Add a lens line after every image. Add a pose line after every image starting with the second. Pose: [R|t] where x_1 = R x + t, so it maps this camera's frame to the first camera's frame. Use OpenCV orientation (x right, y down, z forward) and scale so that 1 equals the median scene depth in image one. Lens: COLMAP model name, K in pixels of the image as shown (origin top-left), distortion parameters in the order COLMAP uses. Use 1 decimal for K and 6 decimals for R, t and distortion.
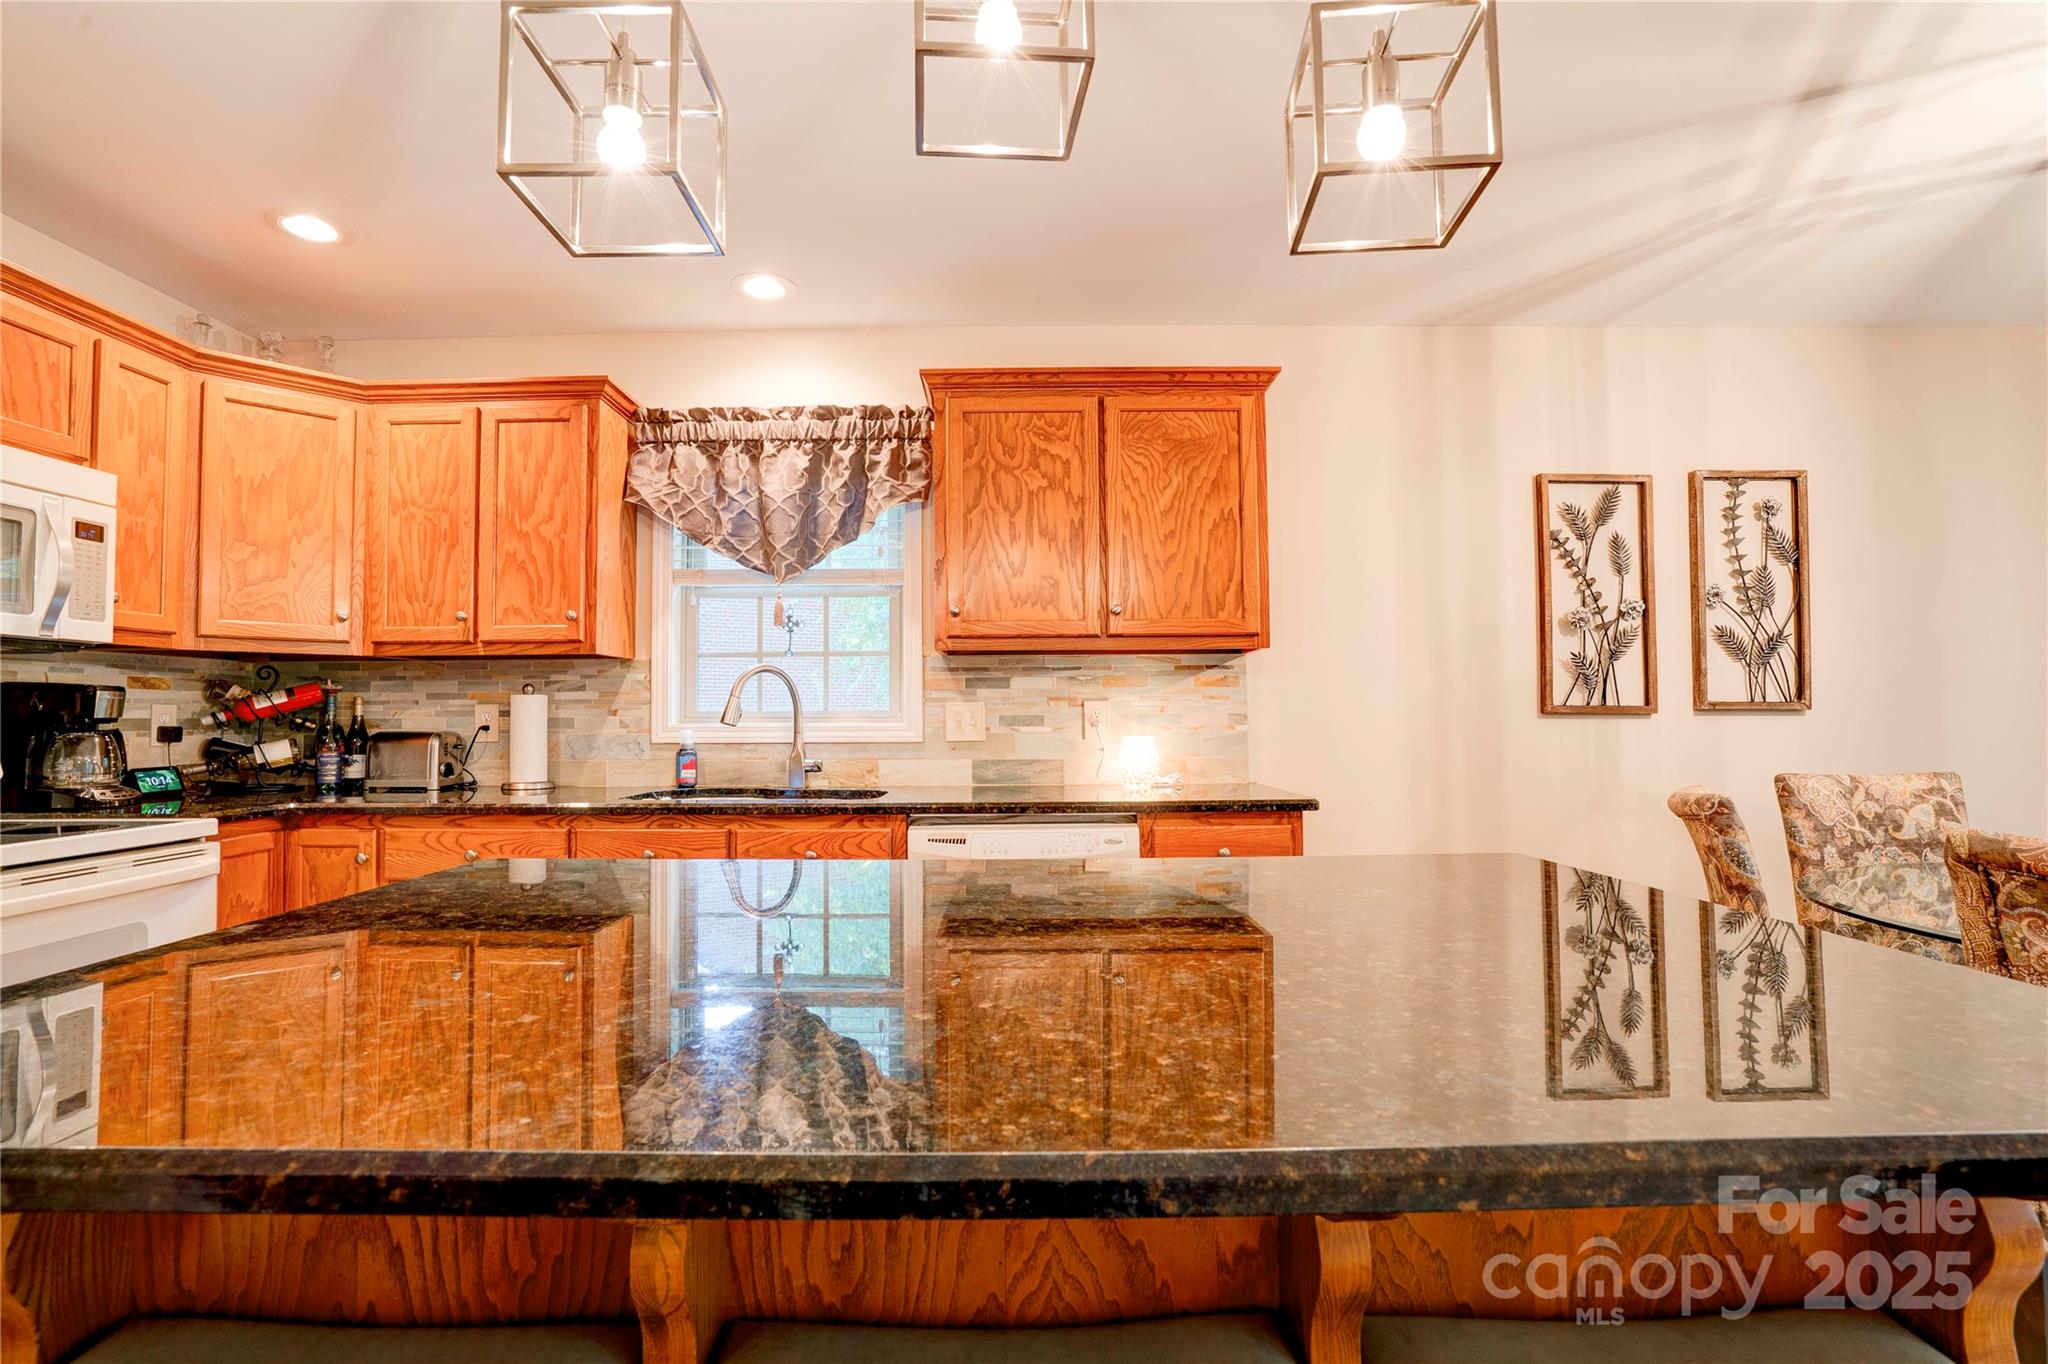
lens RADIAL K [[957.6, 0, 1008.6], [0, 957.6, 685.4], [0, 0, 1]] dist [-0.065603, 0.025802]
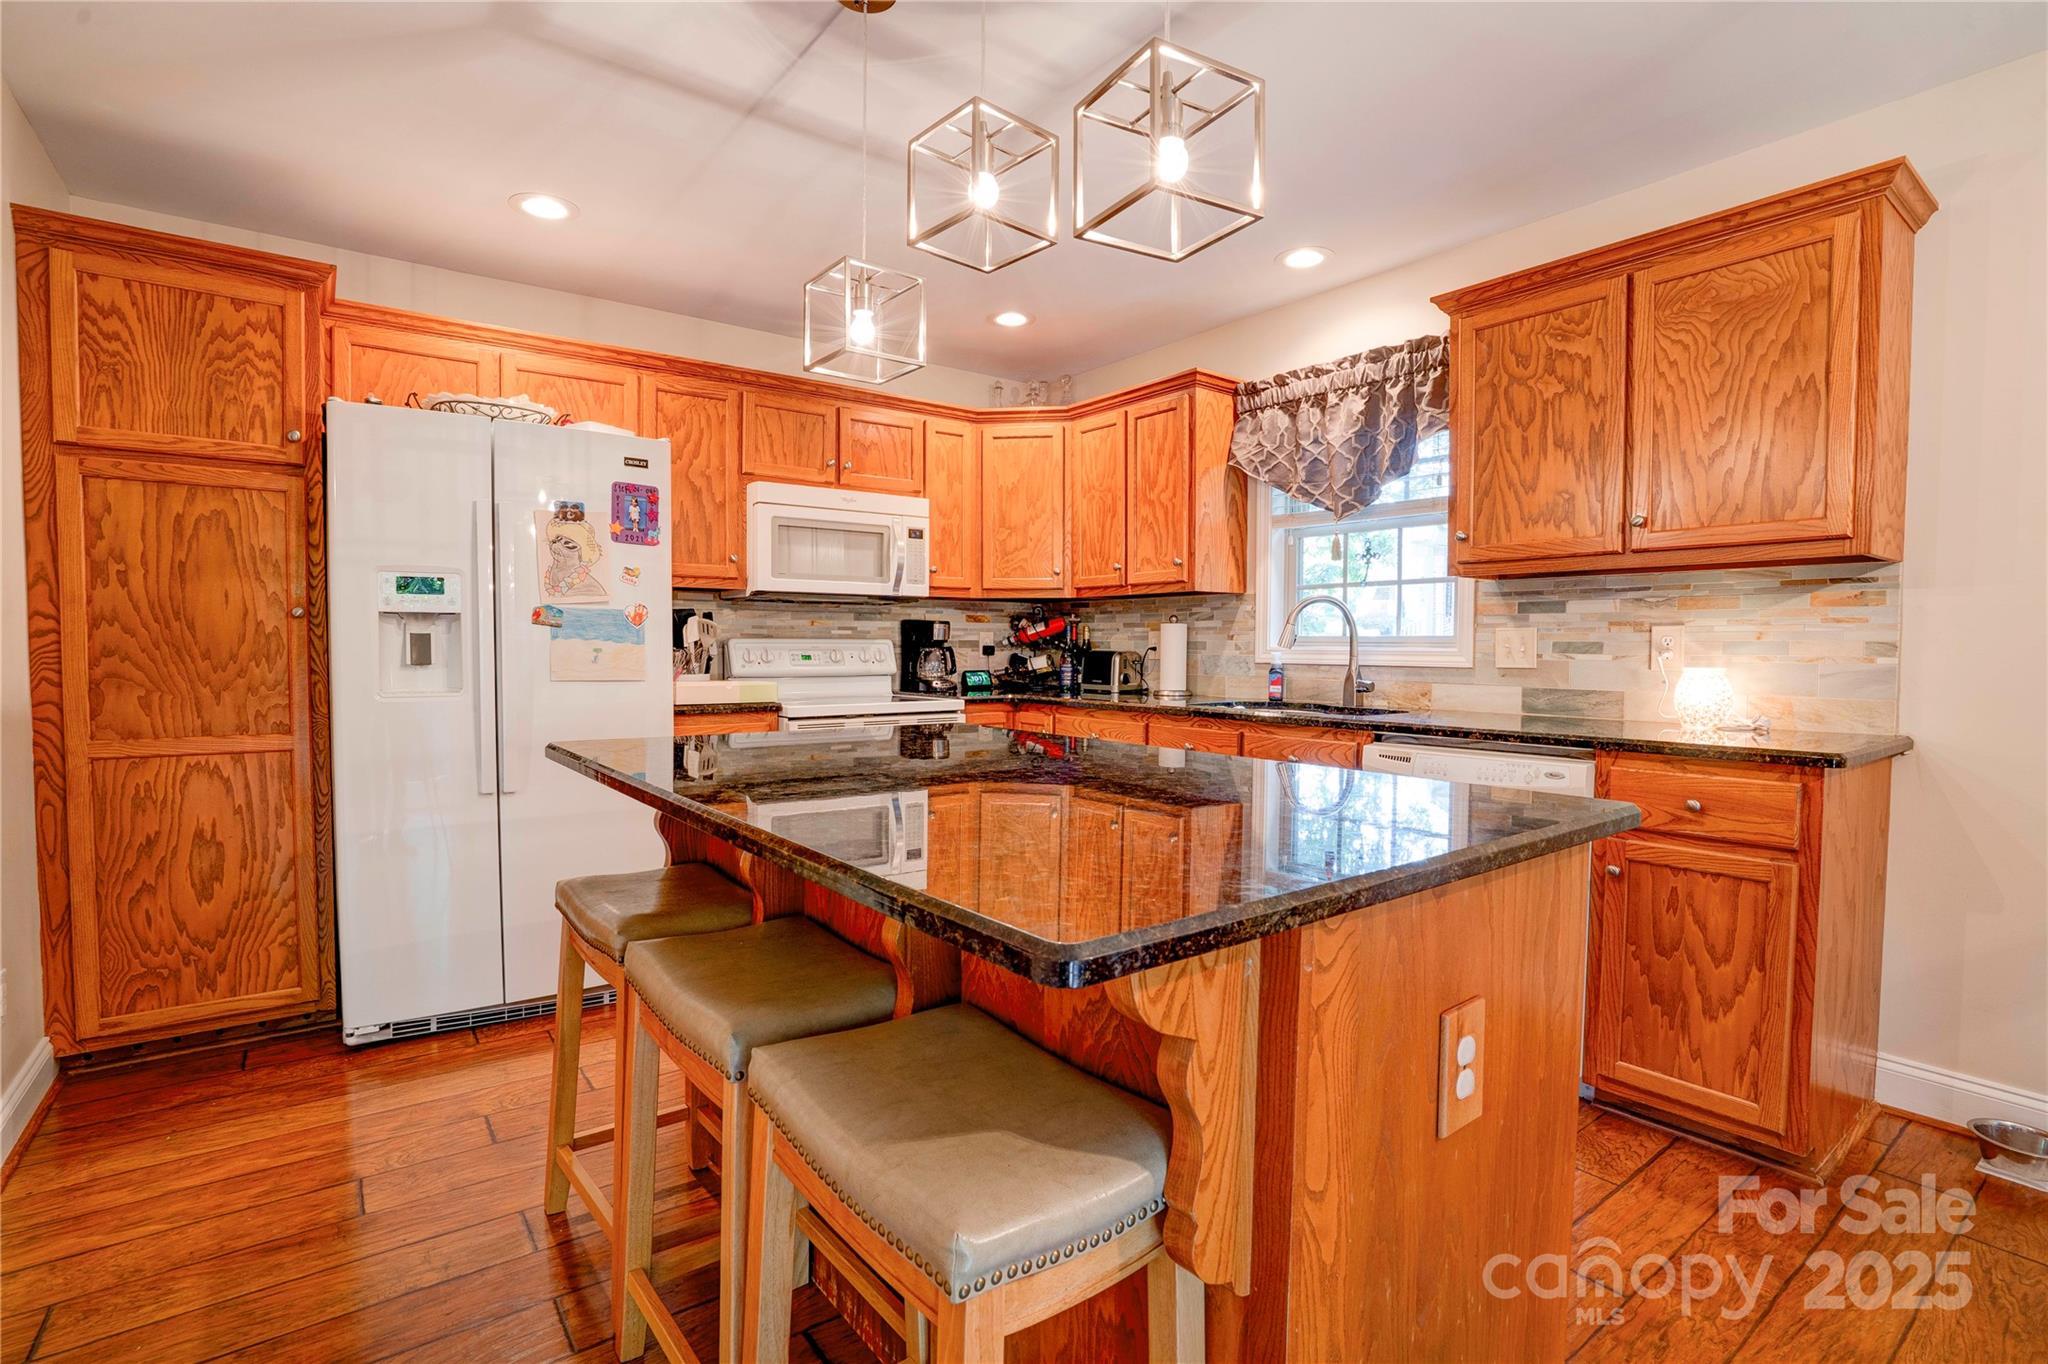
lens RADIAL K [[957.6, 0, 1008.6], [0, 957.6, 685.4], [0, 0, 1]] dist [-0.065603, 0.025802]
pose [[0.598813, 0.042844, -0.799742, 0.418028], [0.019689, 0.997479, 0.068180, 0.000777], [0.800646, -0.056574, 0.596460, 0.023277]]
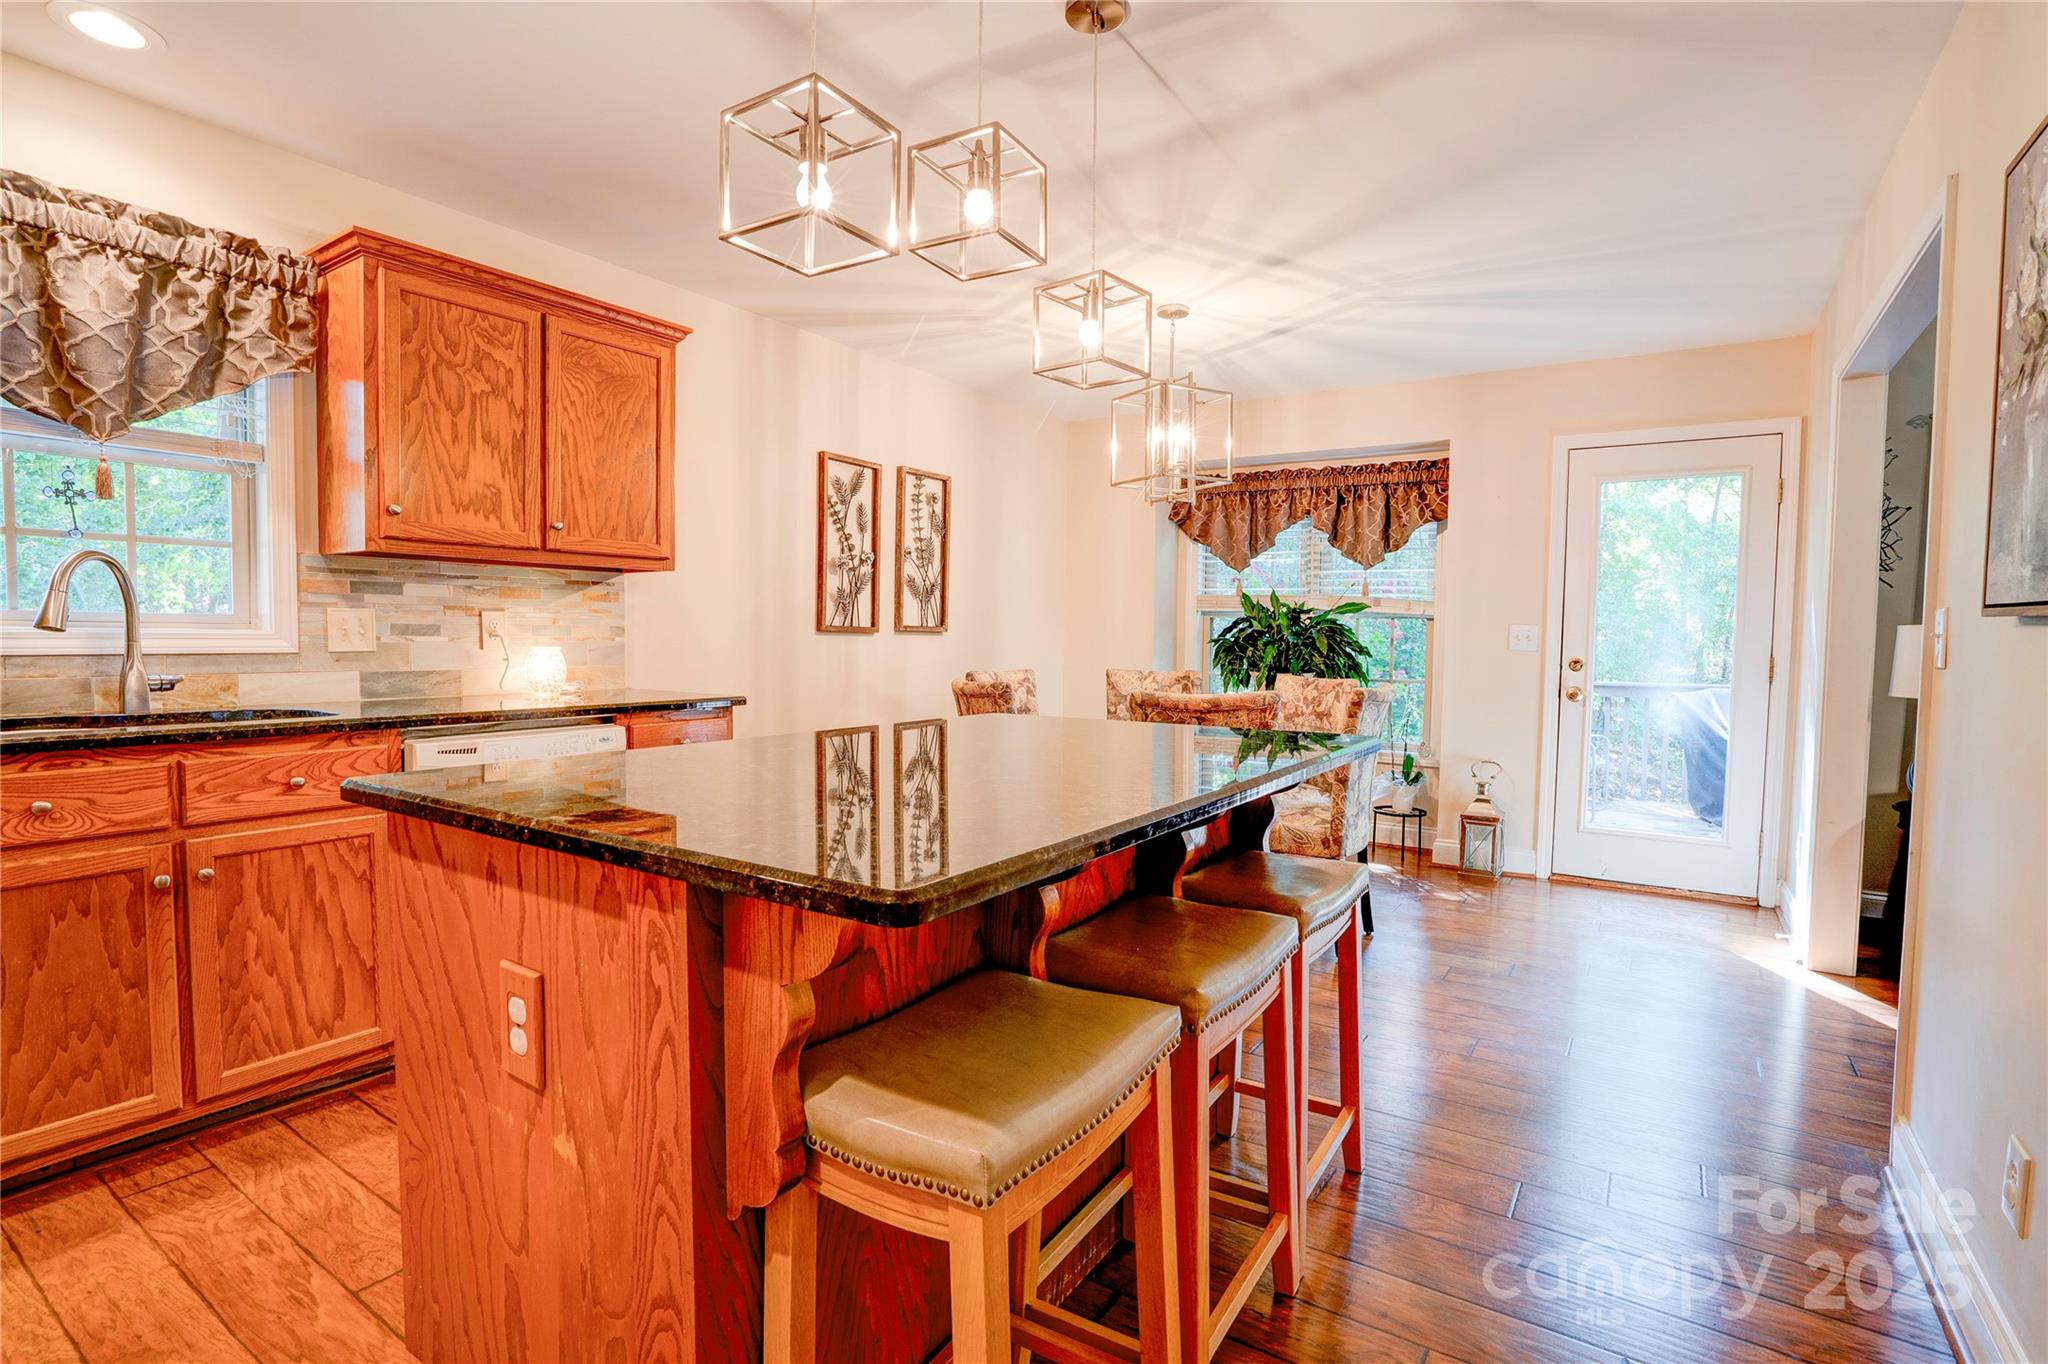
lens RADIAL K [[983.8, 0, 1004.1], [0, 983.8, 687.2], [0, 0, 1]] dist [-0.056927, 0.020791]
pose [[0.560199, -0.030128, 0.827810, -0.460140], [-0.044231, 0.996825, 0.066212, 0.004734], [-0.827176, -0.073707, 0.557088, -0.011308]]
